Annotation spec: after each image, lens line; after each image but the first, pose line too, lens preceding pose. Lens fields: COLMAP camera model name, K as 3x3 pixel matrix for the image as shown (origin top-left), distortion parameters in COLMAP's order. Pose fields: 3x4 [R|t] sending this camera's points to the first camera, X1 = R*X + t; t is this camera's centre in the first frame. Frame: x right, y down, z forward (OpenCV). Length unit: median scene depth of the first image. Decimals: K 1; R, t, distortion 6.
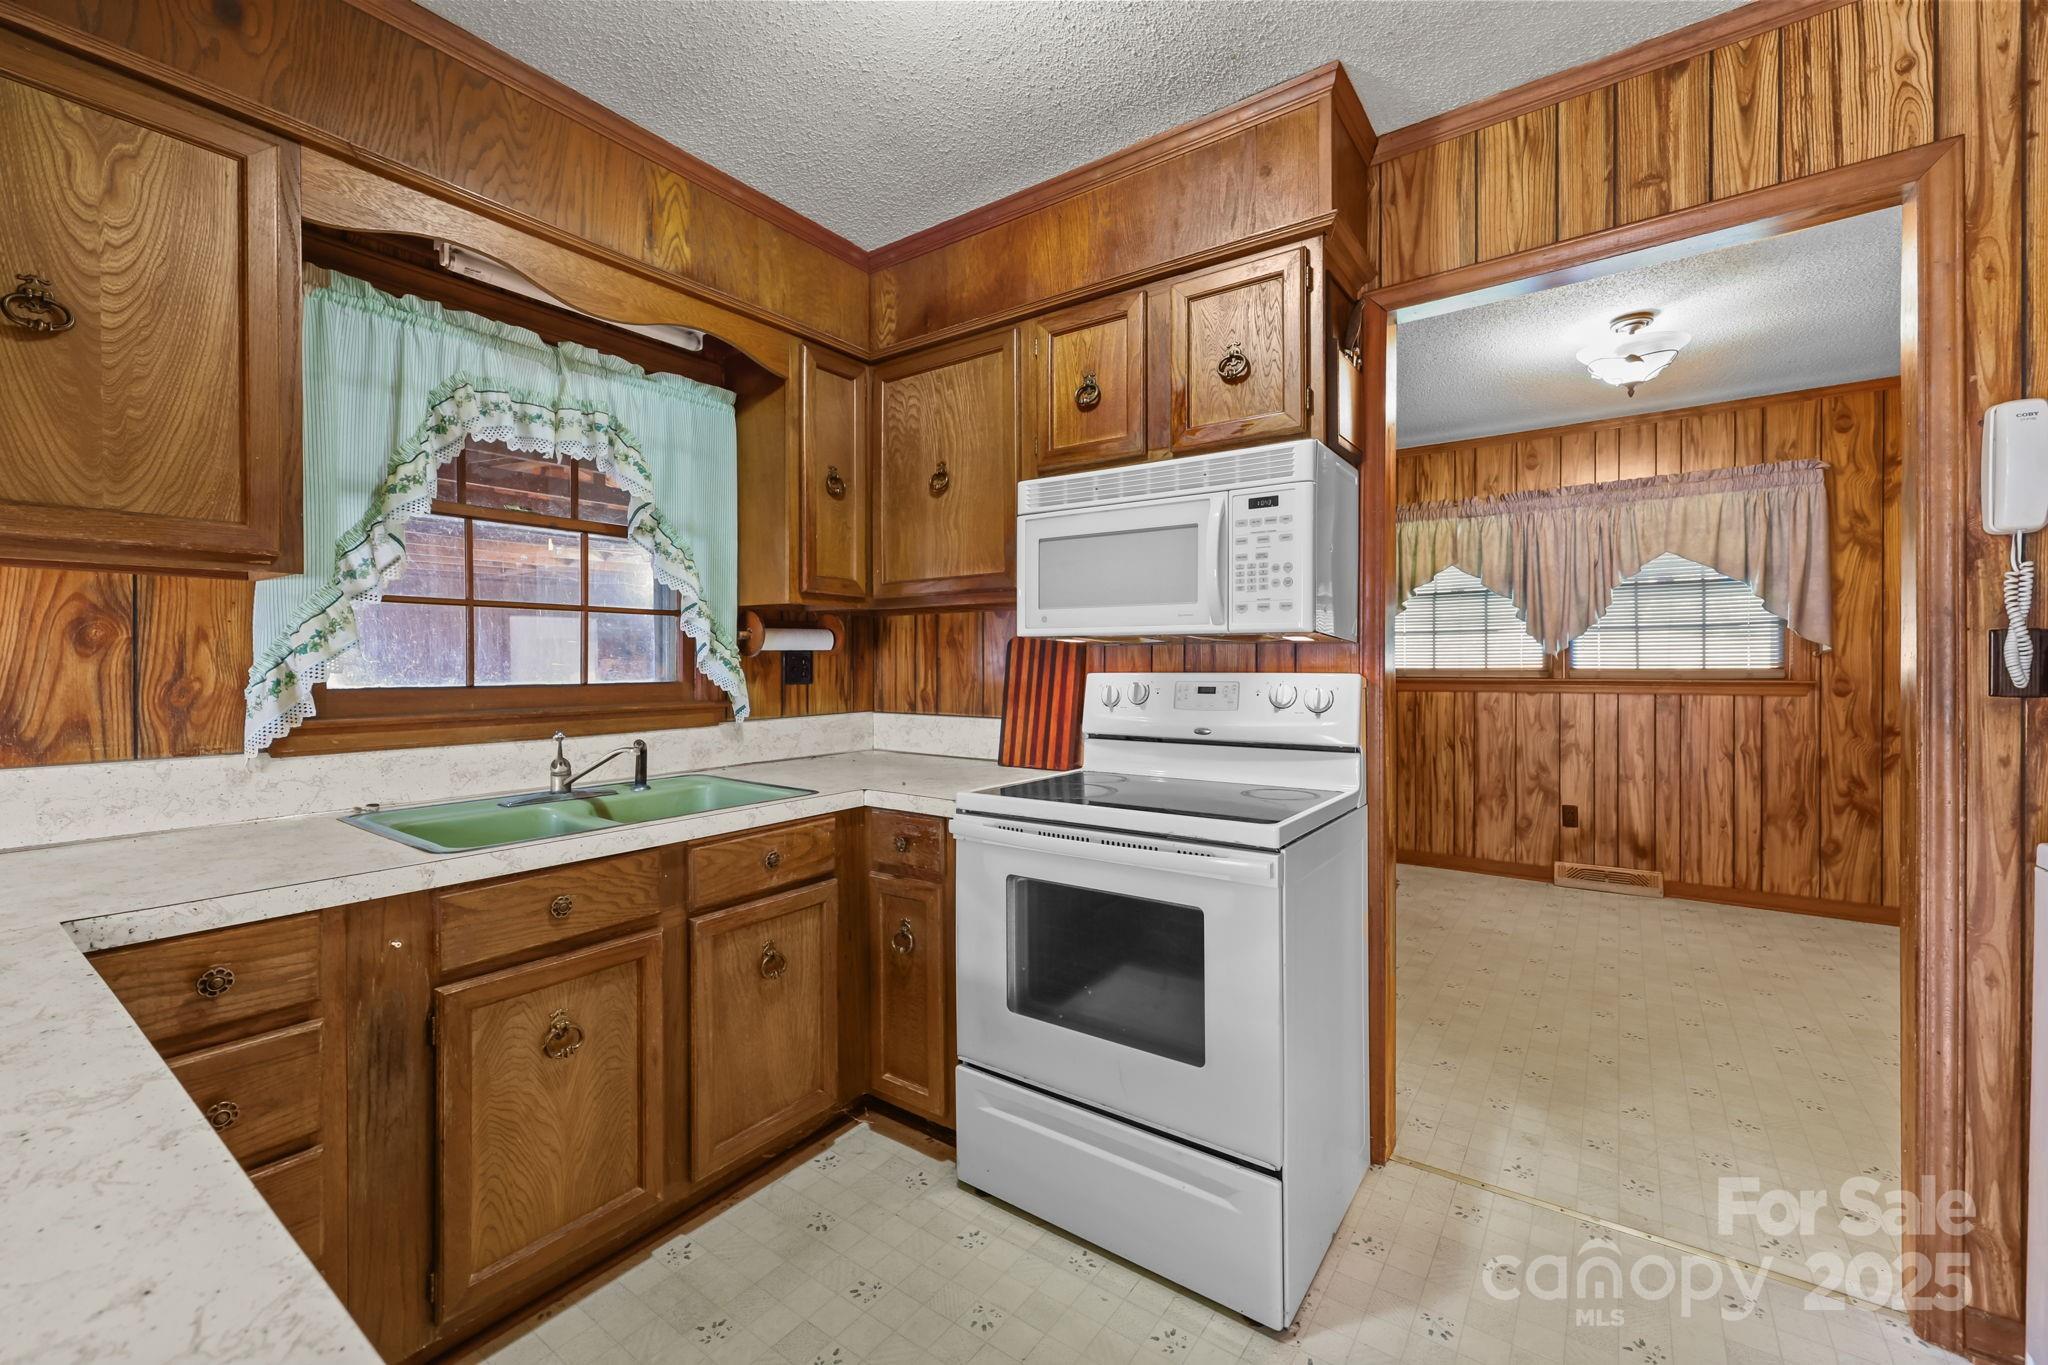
lens RADIAL K [[836.4, 0, 1024.0], [0, 836.4, 669.8], [0, 0, 1]] dist [-0.000413, 0.000357]
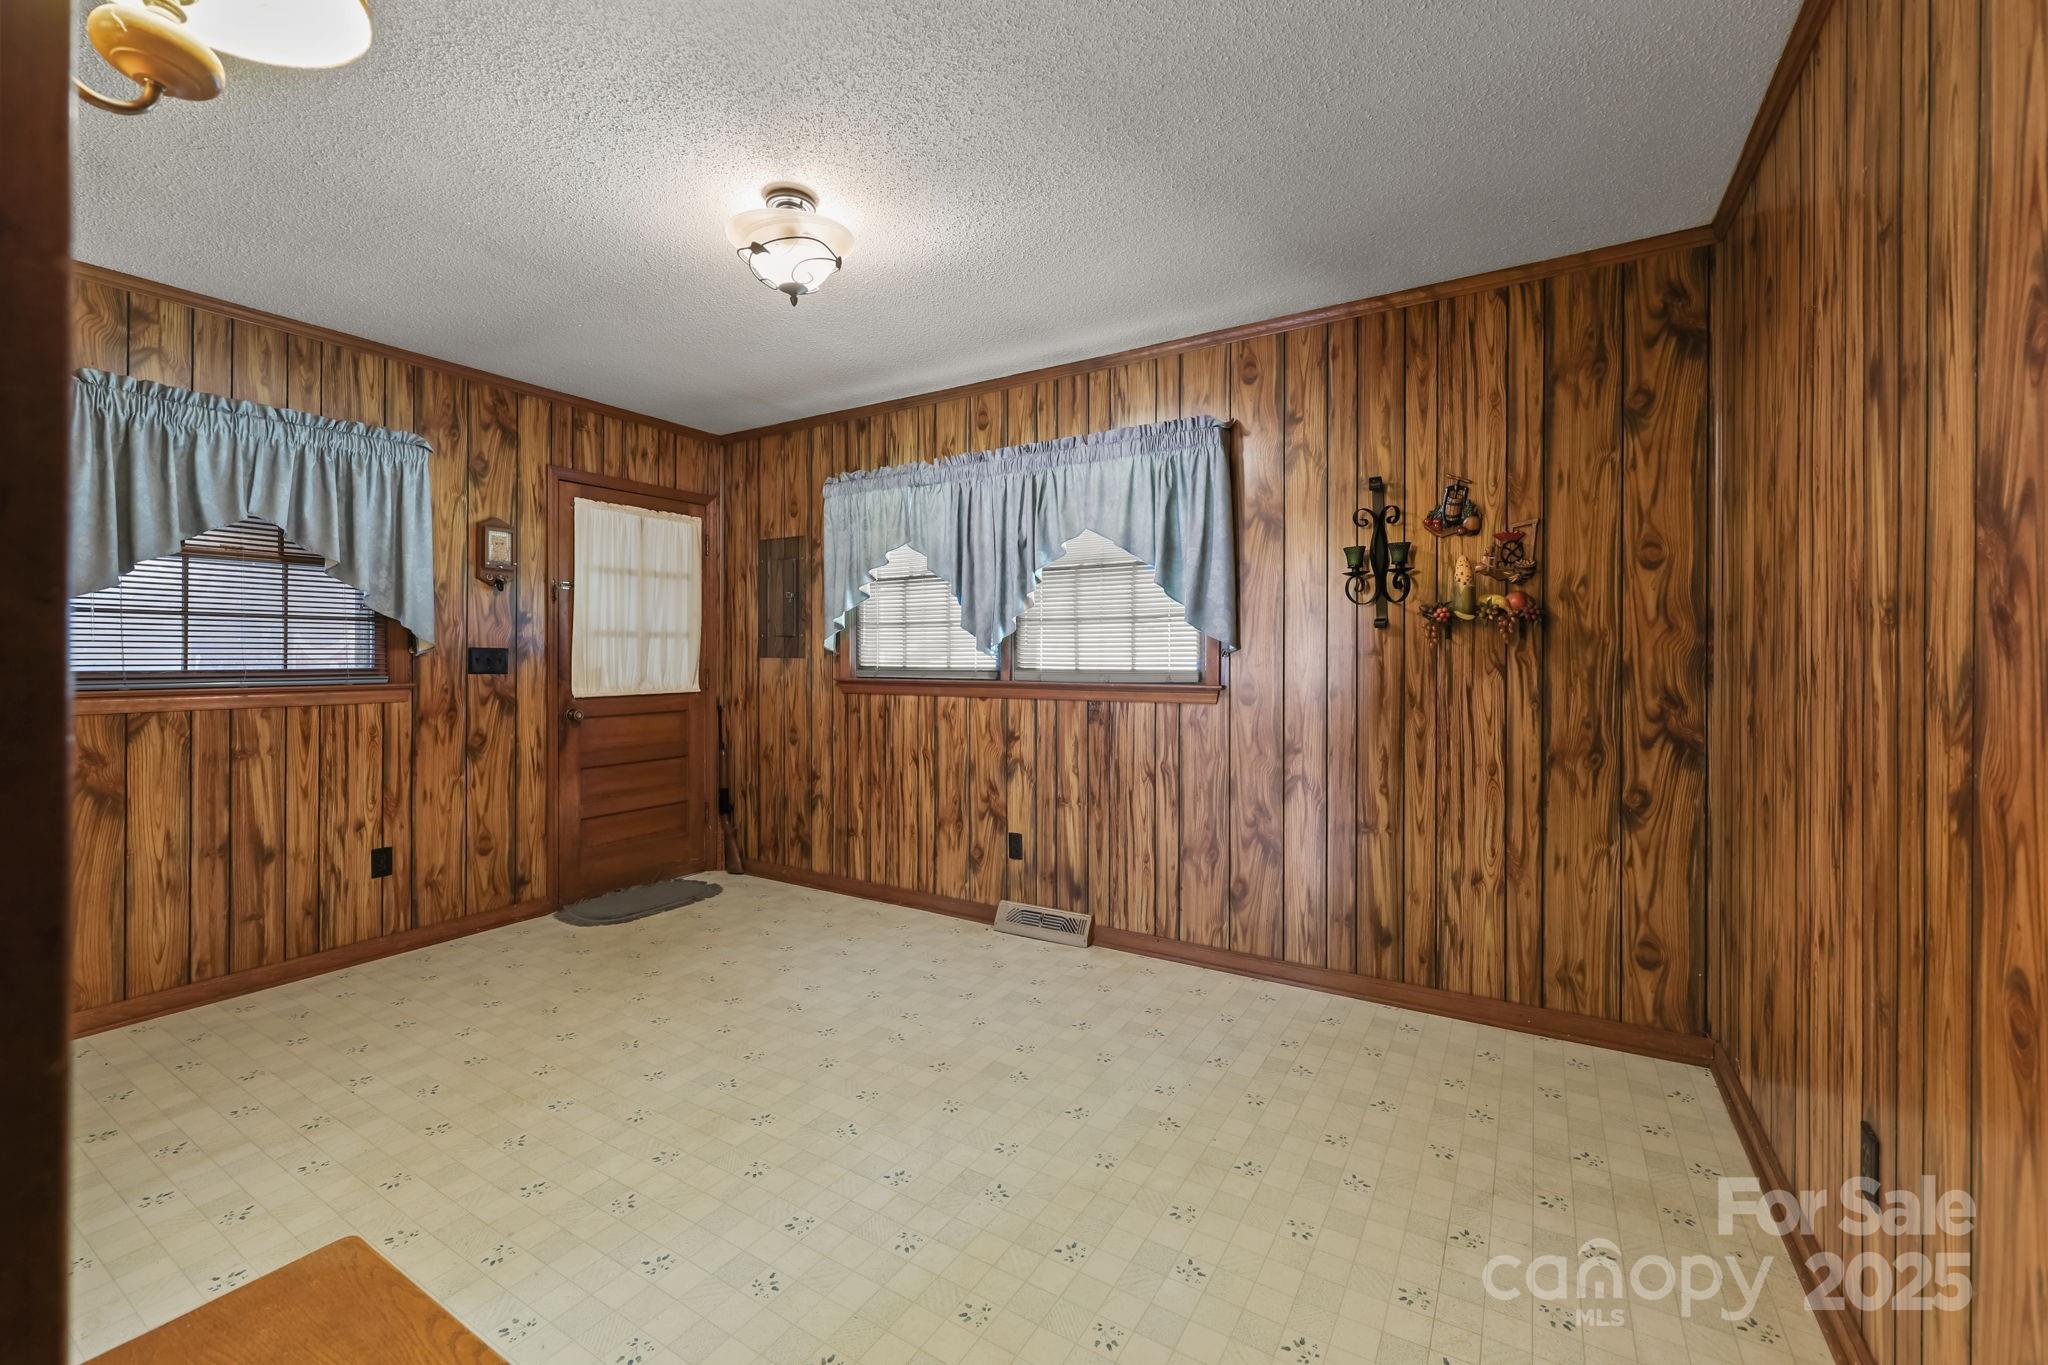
lens RADIAL K [[836.4, 0, 1034.6], [0, 836.4, 664.1], [0, 0, 1]] dist [-0.000413, 0.000357]
pose [[0.996692, 0.006922, 0.080971, 0.617221], [-0.006898, 0.999976, -0.000569, -0.005949], [-0.080973, 0.000009, 0.996716, 0.173182]]
